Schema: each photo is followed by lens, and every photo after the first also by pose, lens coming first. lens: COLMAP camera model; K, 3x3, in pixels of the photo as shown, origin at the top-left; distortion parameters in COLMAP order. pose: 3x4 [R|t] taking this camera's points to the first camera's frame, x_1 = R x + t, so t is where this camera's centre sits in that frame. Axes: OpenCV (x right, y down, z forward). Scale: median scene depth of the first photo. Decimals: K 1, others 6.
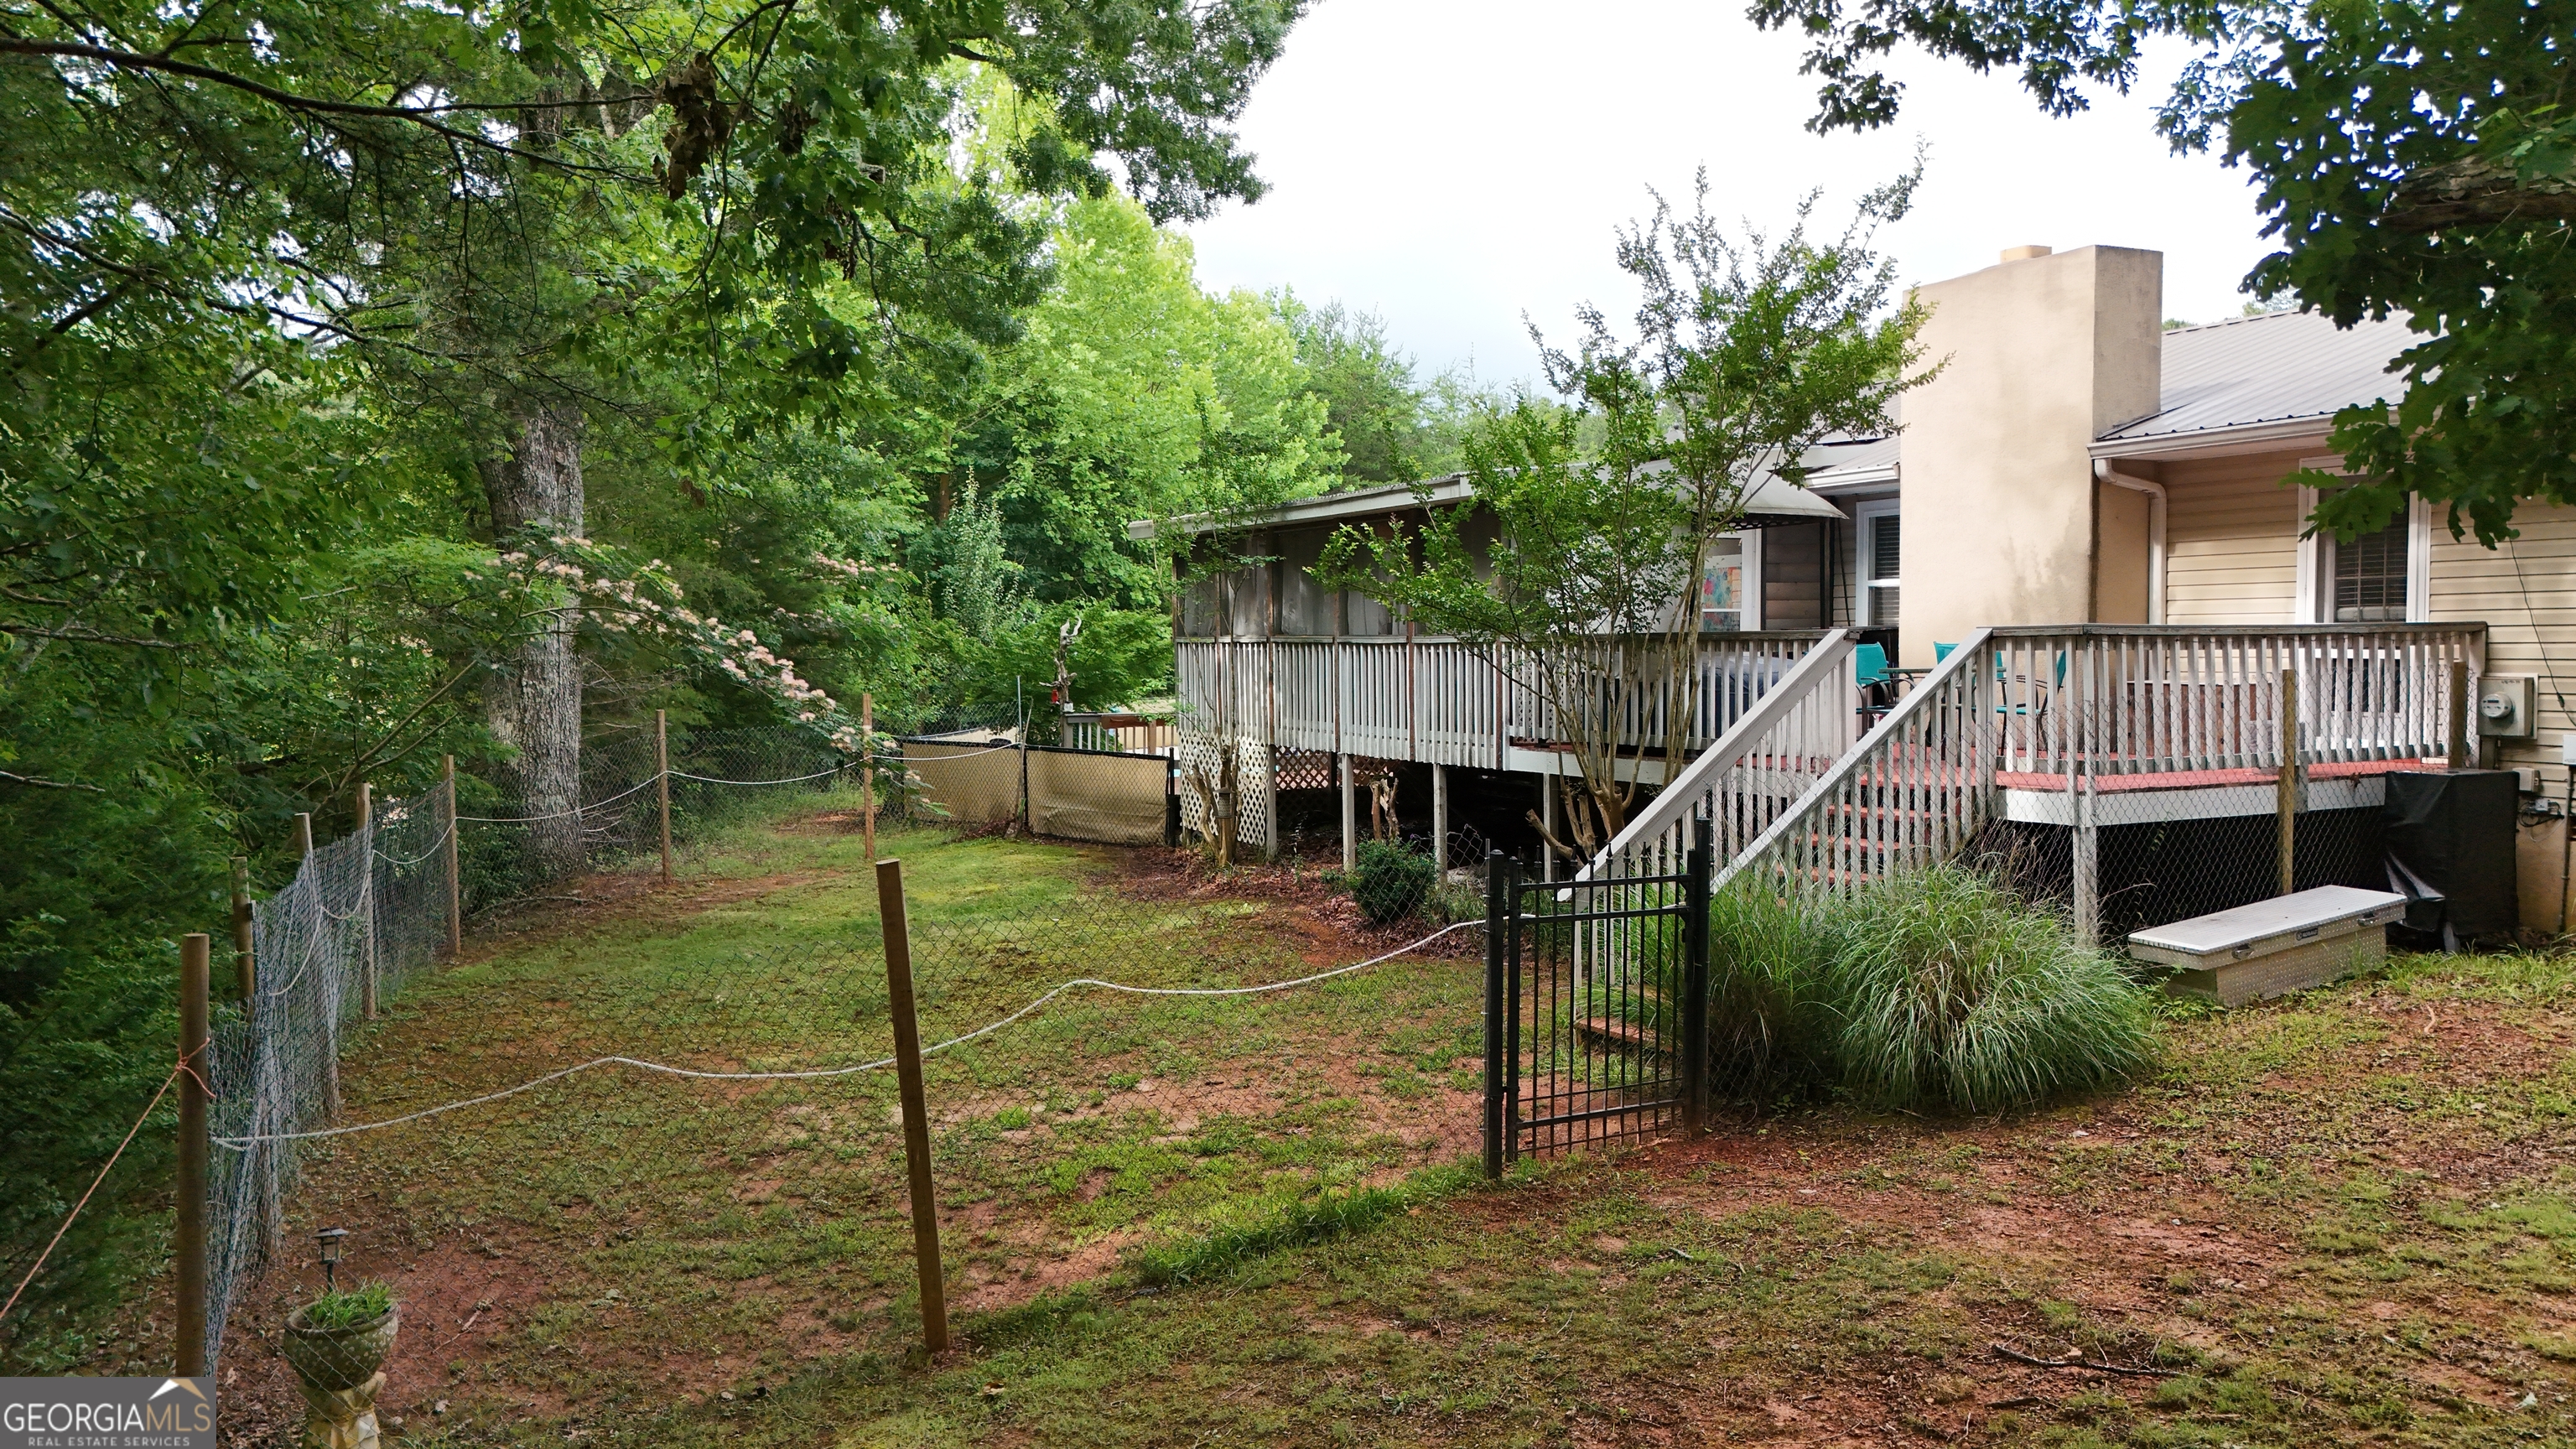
lens RADIAL K [[1863.0, 0, 1287.9], [0, 1863.0, 723.4], [0, 0, 1]] dist [0.054063, -0.041107]
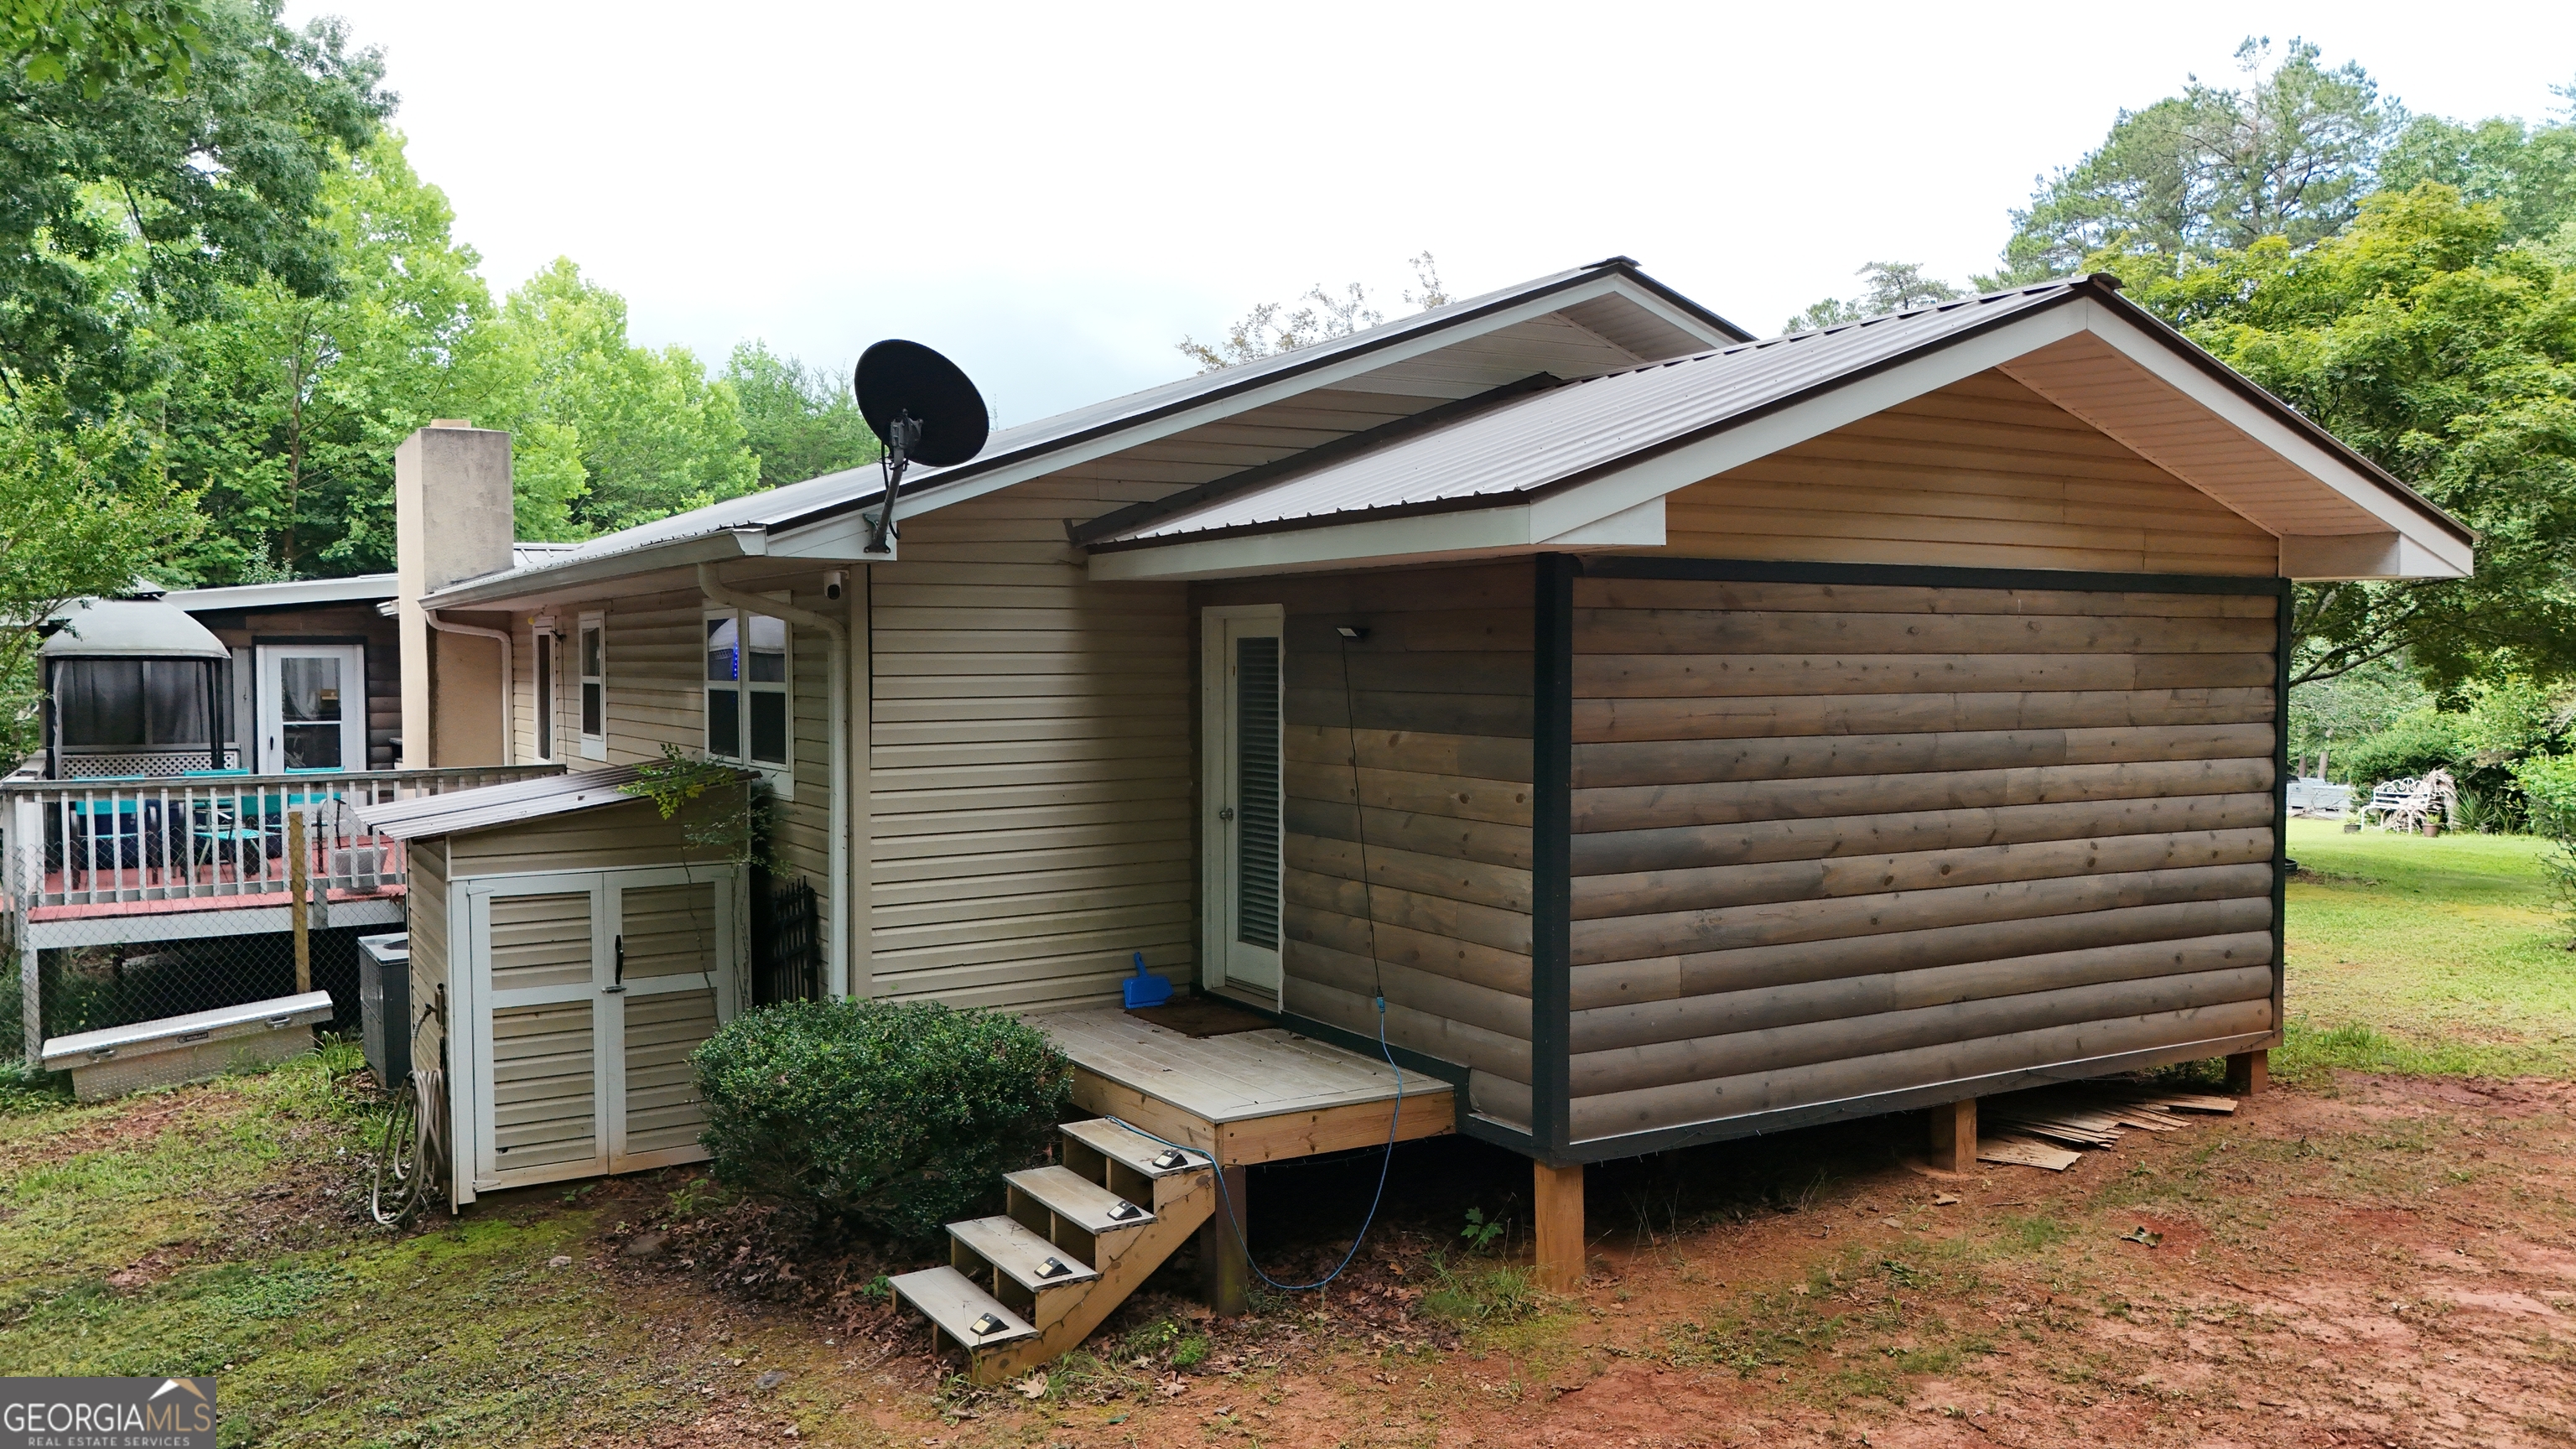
lens RADIAL K [[1863.0, 0, 1290.4], [0, 1863.0, 727.2], [0, 0, 1]] dist [0.054063, -0.041107]
pose [[0.989480, -0.005777, 0.144556, 0.783367], [0.008004, 0.999858, -0.014829, -0.046947], [-0.144450, 0.015830, 0.989385, -0.224923]]
